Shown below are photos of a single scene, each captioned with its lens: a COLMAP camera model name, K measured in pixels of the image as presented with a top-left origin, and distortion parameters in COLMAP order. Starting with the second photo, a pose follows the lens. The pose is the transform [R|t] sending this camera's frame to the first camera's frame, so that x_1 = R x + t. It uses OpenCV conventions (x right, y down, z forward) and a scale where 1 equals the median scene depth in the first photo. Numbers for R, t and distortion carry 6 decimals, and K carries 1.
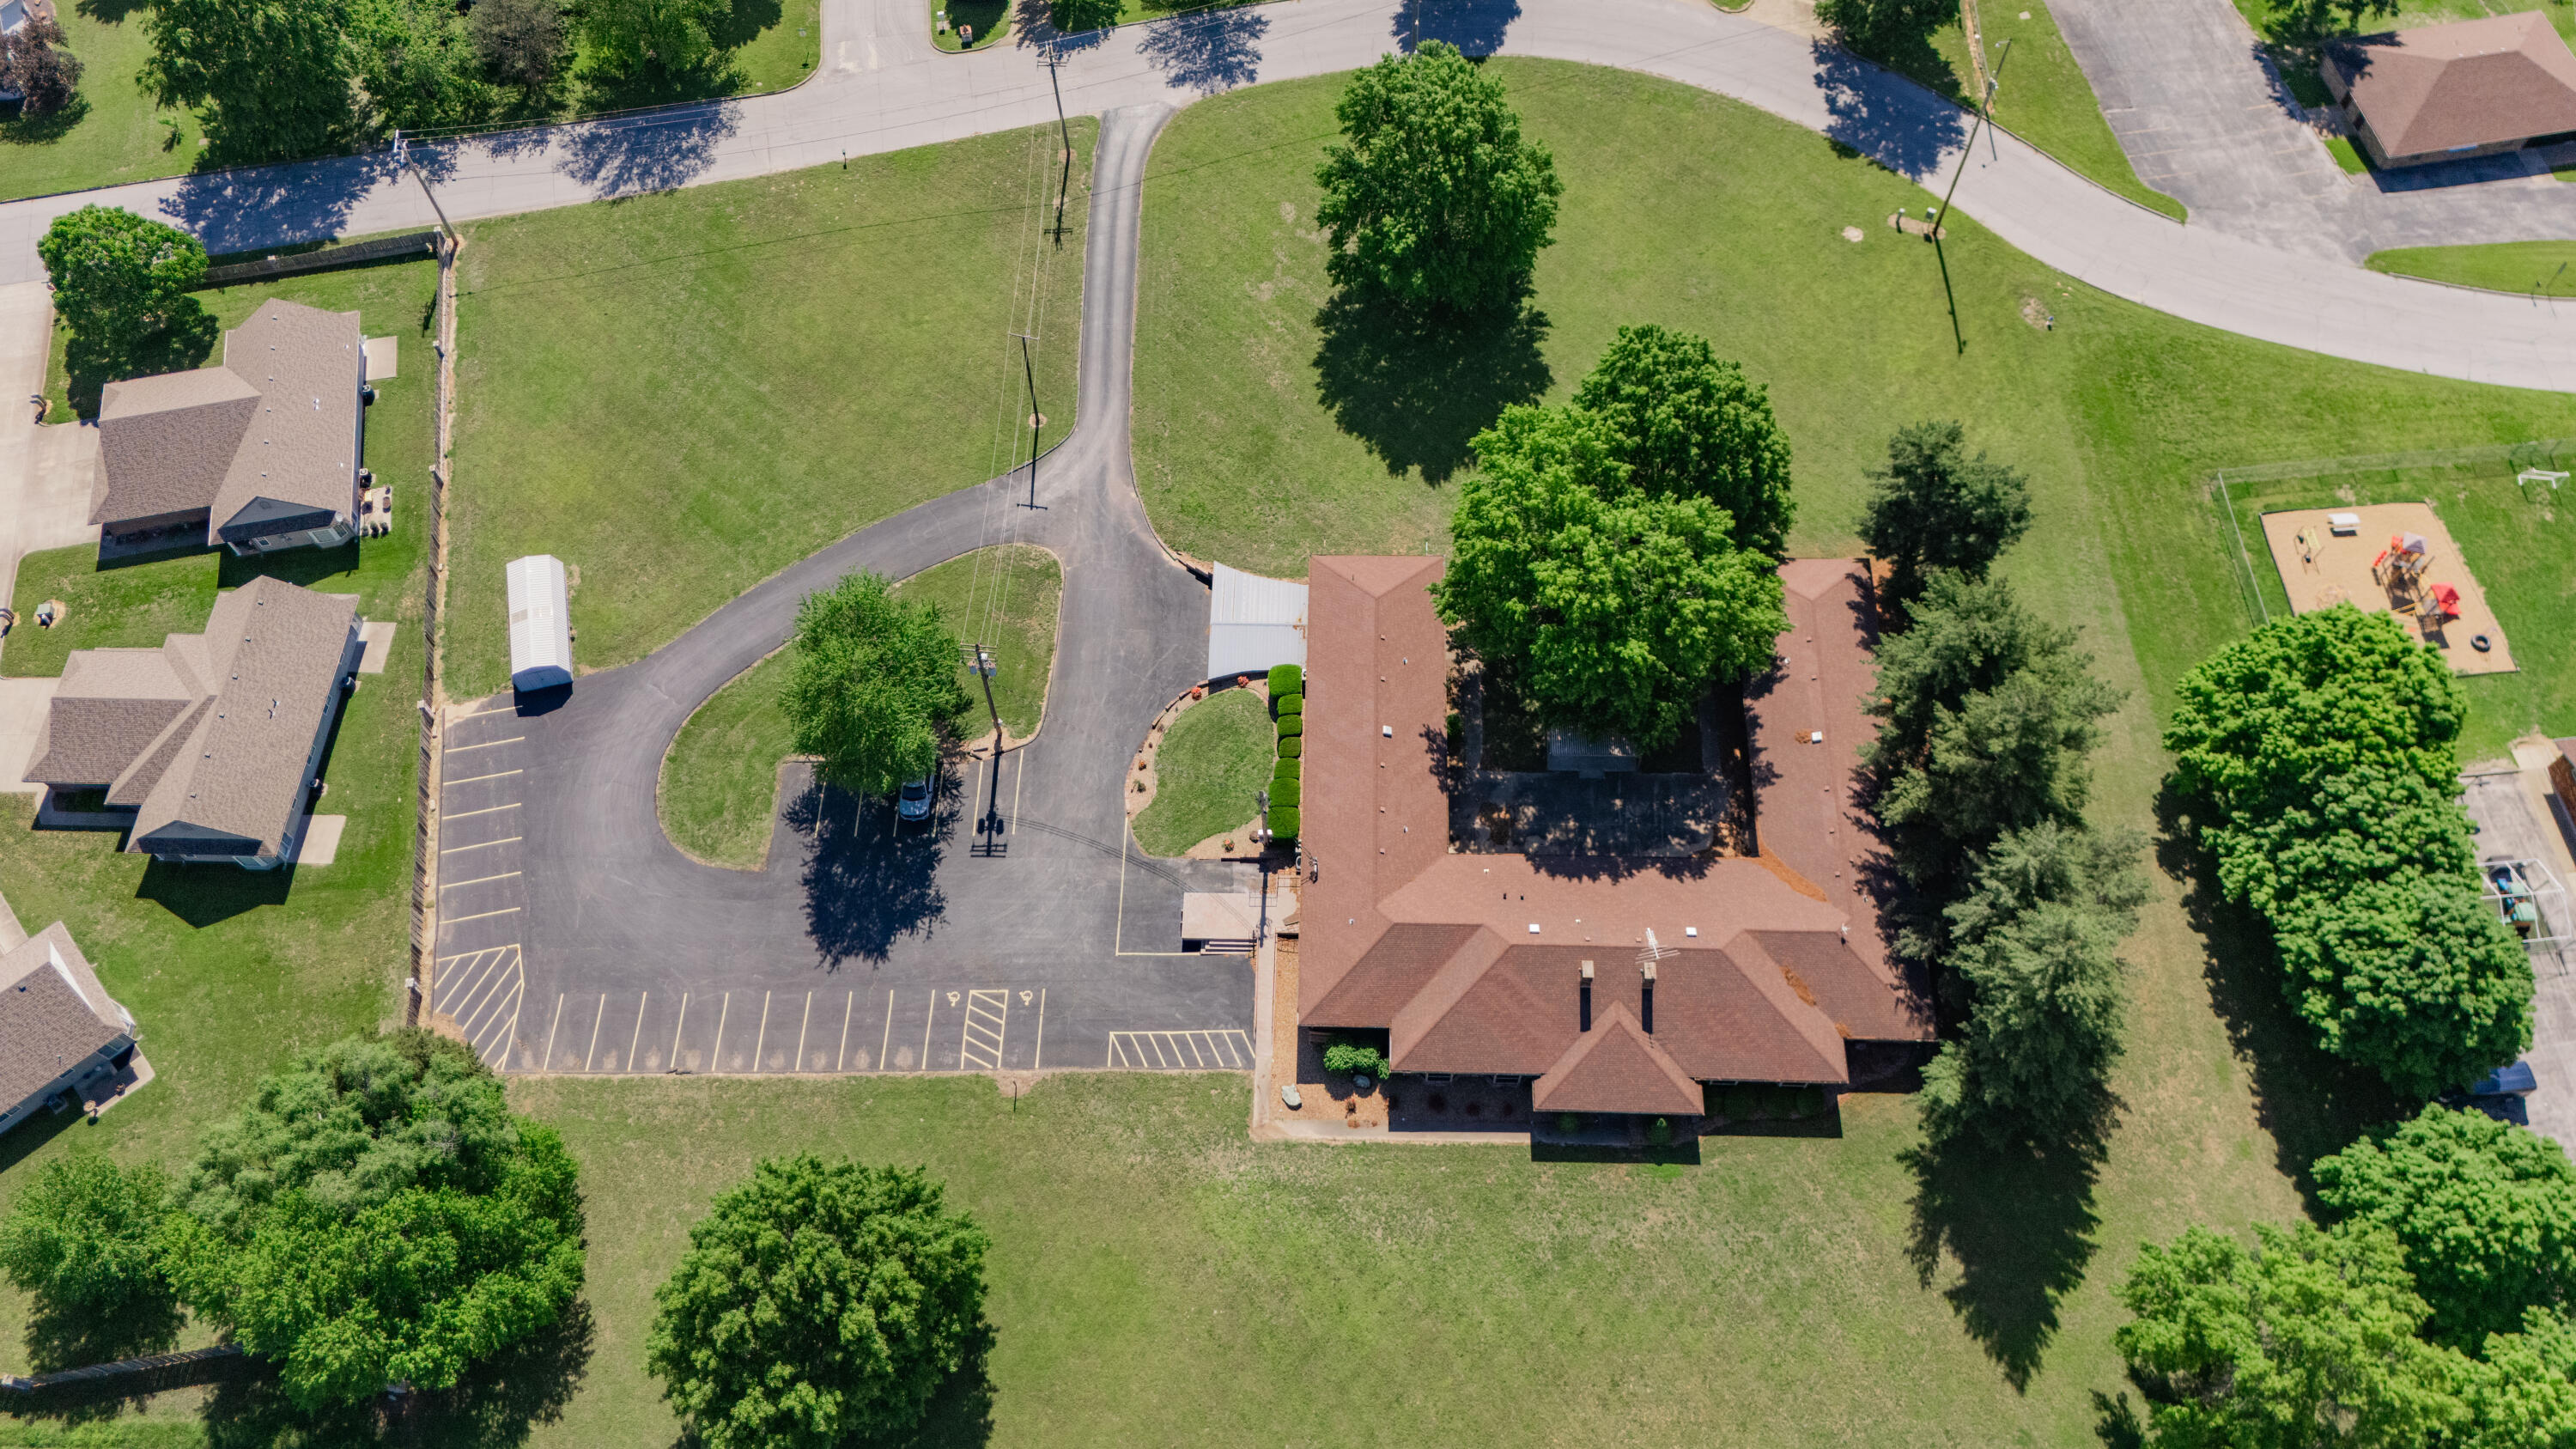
lens RADIAL K [[1929.6, 0, 1288.0], [0, 1929.6, 724.5], [0, 0, 1]] dist [0.037573, -0.027503]
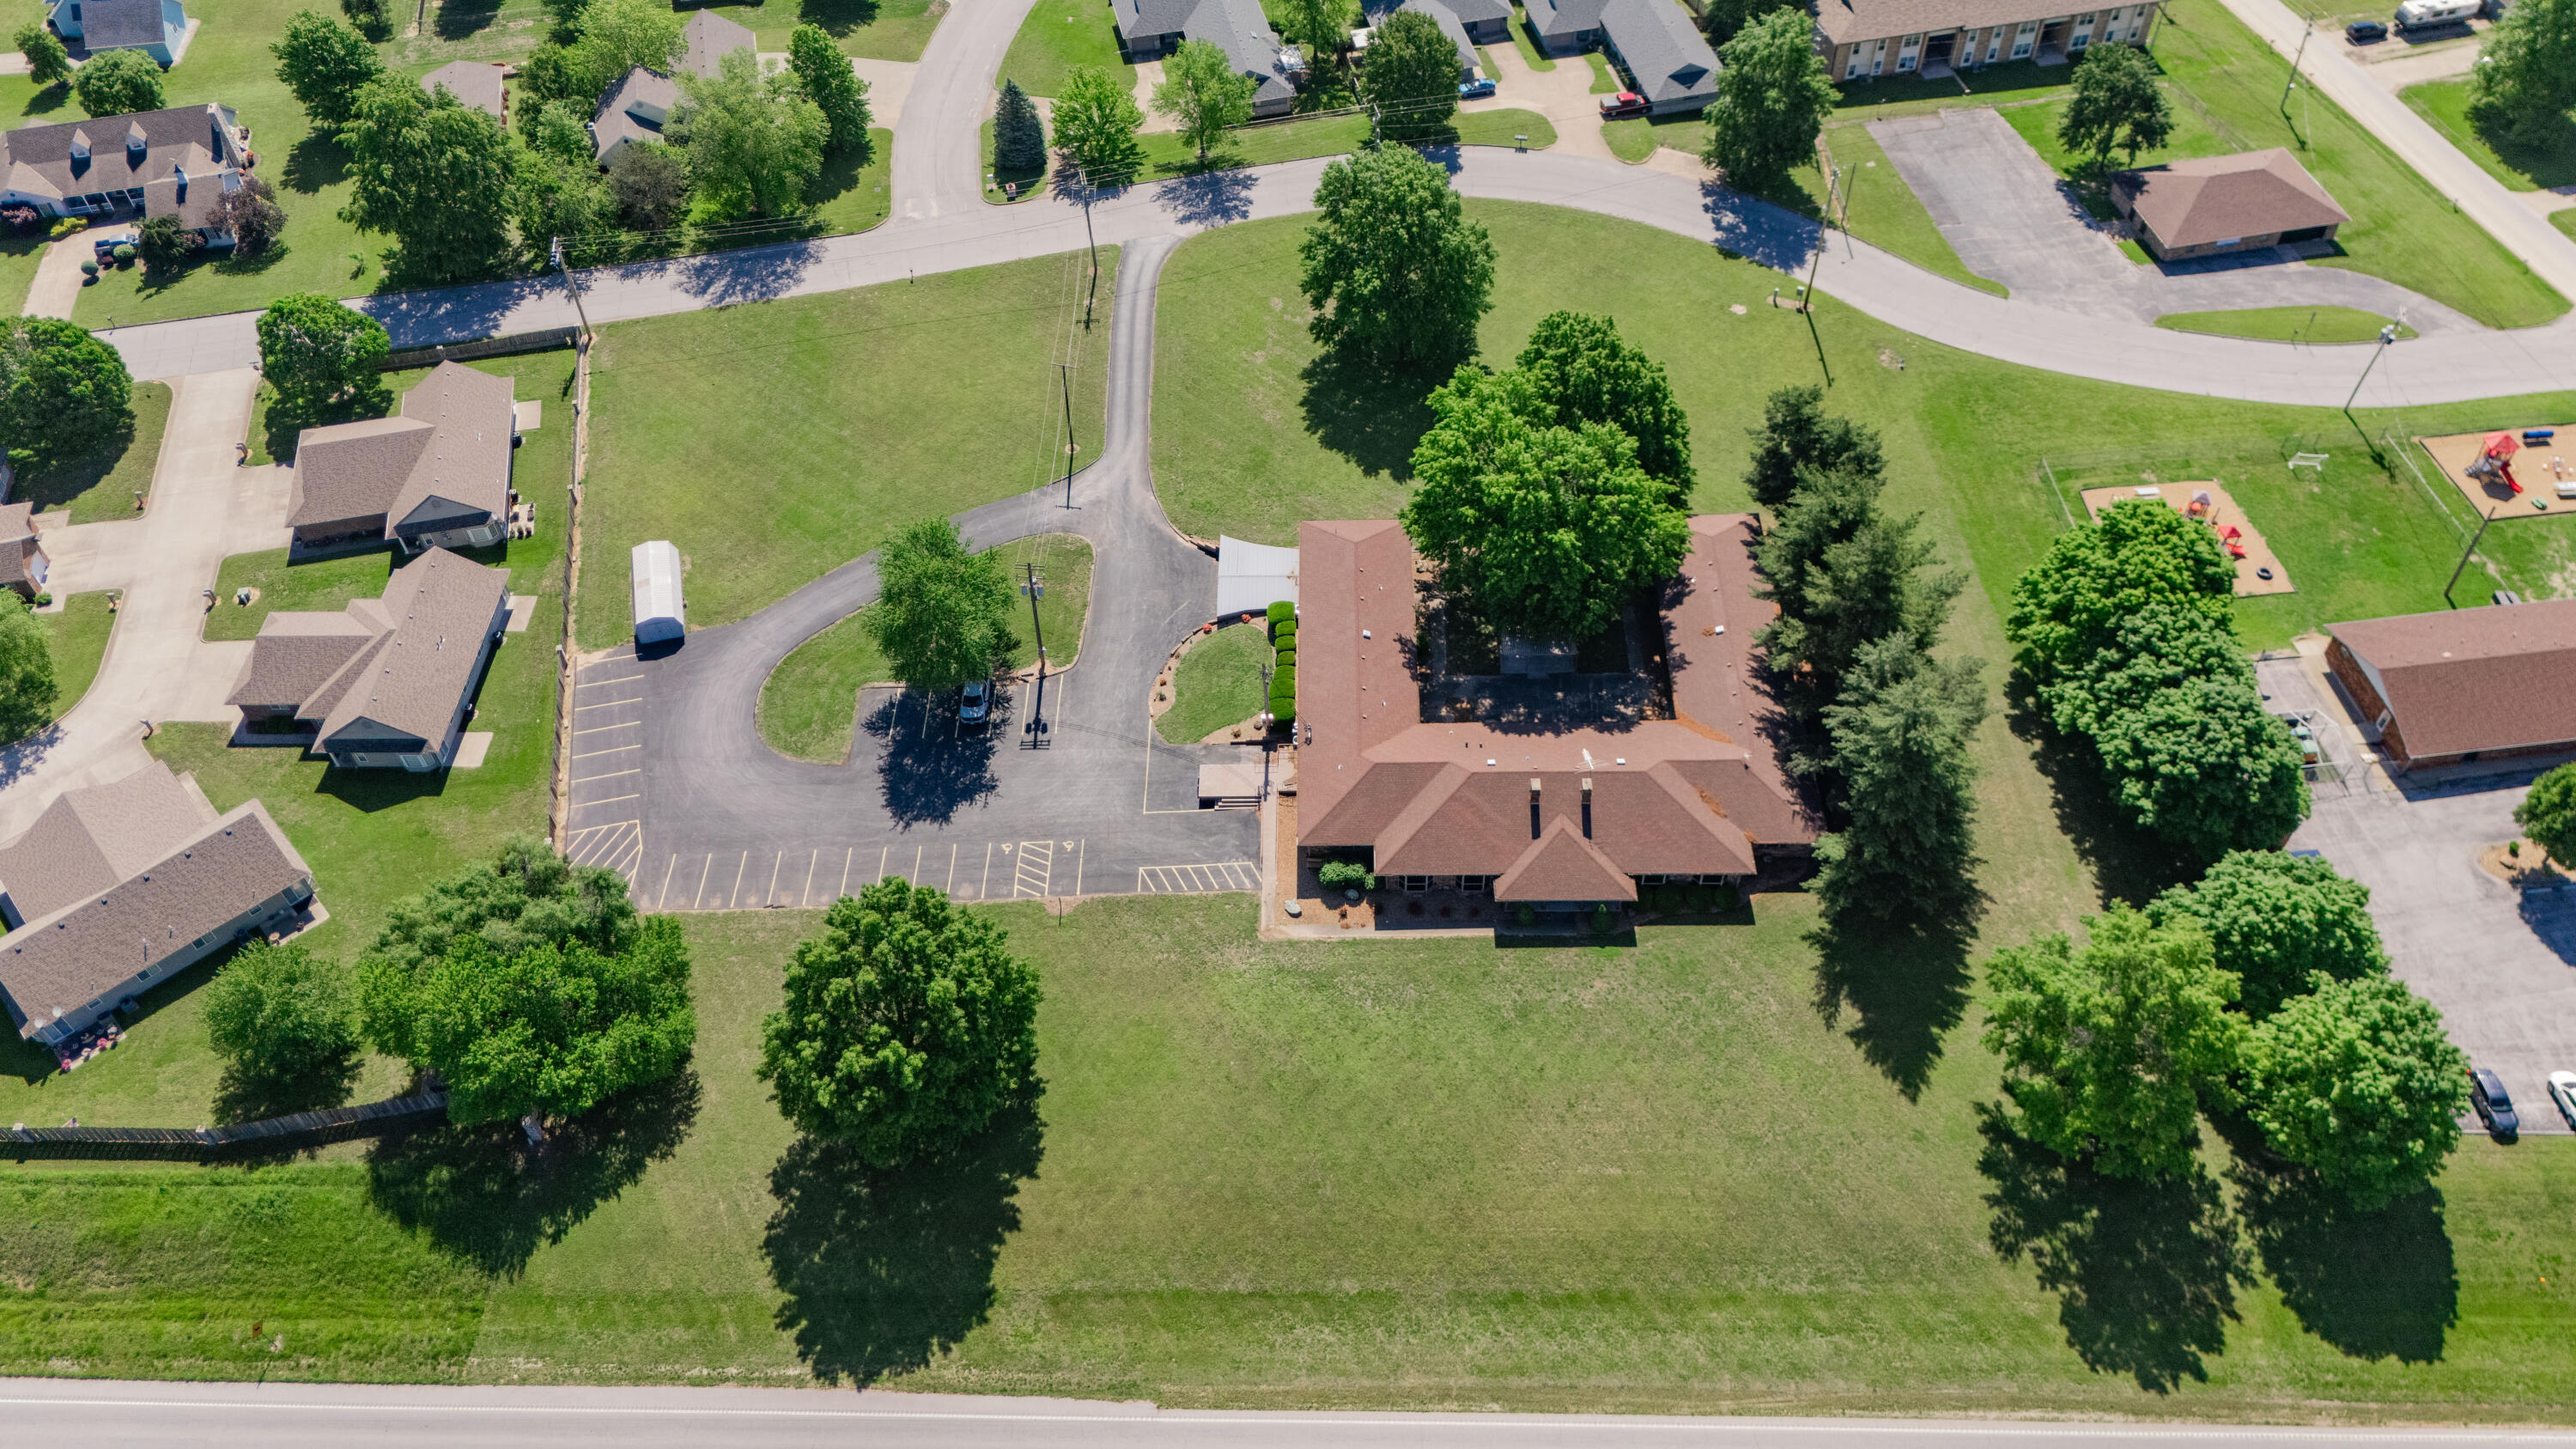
lens RADIAL K [[1929.6, 0, 1288.0], [0, 1929.6, 724.5], [0, 0, 1]] dist [0.037573, -0.027503]
pose [[0.999848, -0.014737, 0.009326, -0.009922], [0.016329, 0.978858, -0.203887, 0.301599], [-0.006124, 0.204009, 0.978950, -0.171456]]
